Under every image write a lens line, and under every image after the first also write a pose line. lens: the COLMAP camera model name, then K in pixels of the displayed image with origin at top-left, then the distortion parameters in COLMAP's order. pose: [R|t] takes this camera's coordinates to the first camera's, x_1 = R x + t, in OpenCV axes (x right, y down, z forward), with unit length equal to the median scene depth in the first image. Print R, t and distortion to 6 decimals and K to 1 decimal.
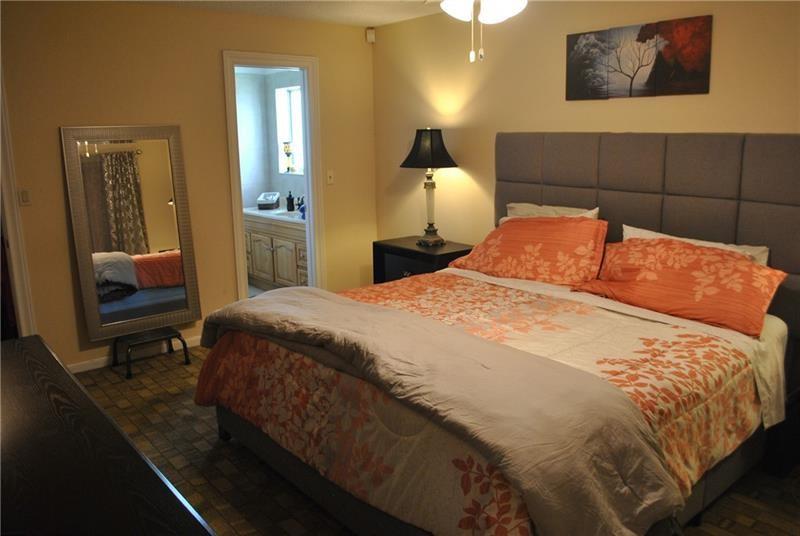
lens RADIAL K [[634.1, 0, 399.1], [0, 634.1, 271.1], [0, 0, 1]] dist [-0.085068, 0.013915]
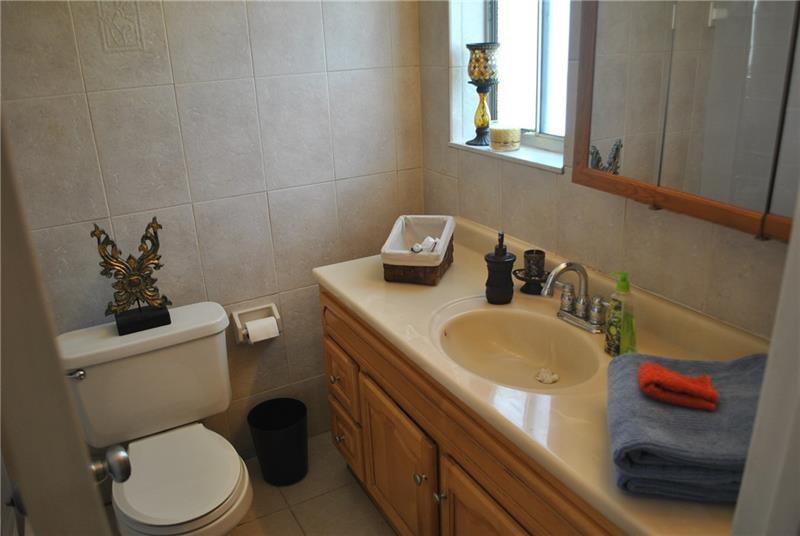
lens RADIAL K [[634.1, 0, 401.8], [0, 634.1, 267.0], [0, 0, 1]] dist [-0.085068, 0.013915]
pose [[0.979945, 0.046990, -0.193646, -0.222387], [-0.019019, 0.989417, 0.143845, -0.206927], [0.198356, -0.137278, 0.970469, 1.004806]]
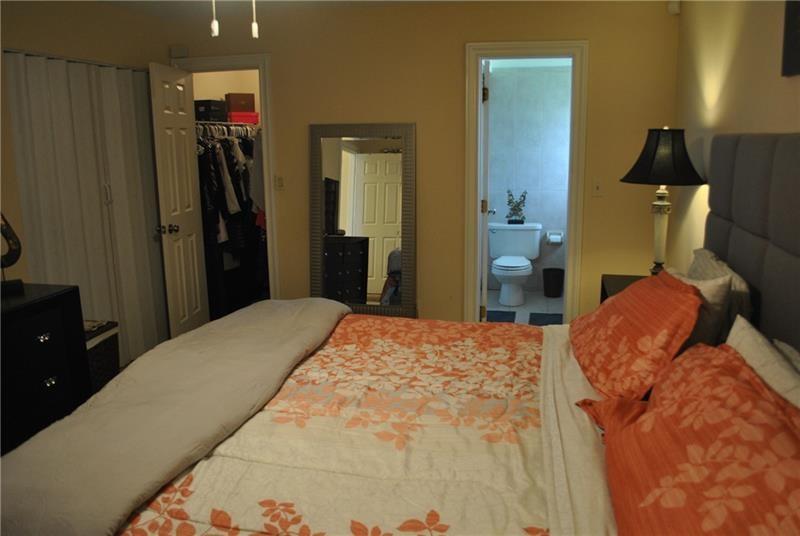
lens RADIAL K [[634.1, 0, 401.0], [0, 634.1, 266.8], [0, 0, 1]] dist [-0.085068, 0.013915]
pose [[0.612297, 0.166405, -0.772917, 0.423534], [-0.172518, 0.982163, 0.074788, -0.076307], [0.771576, 0.087550, 0.630084, 0.353013]]
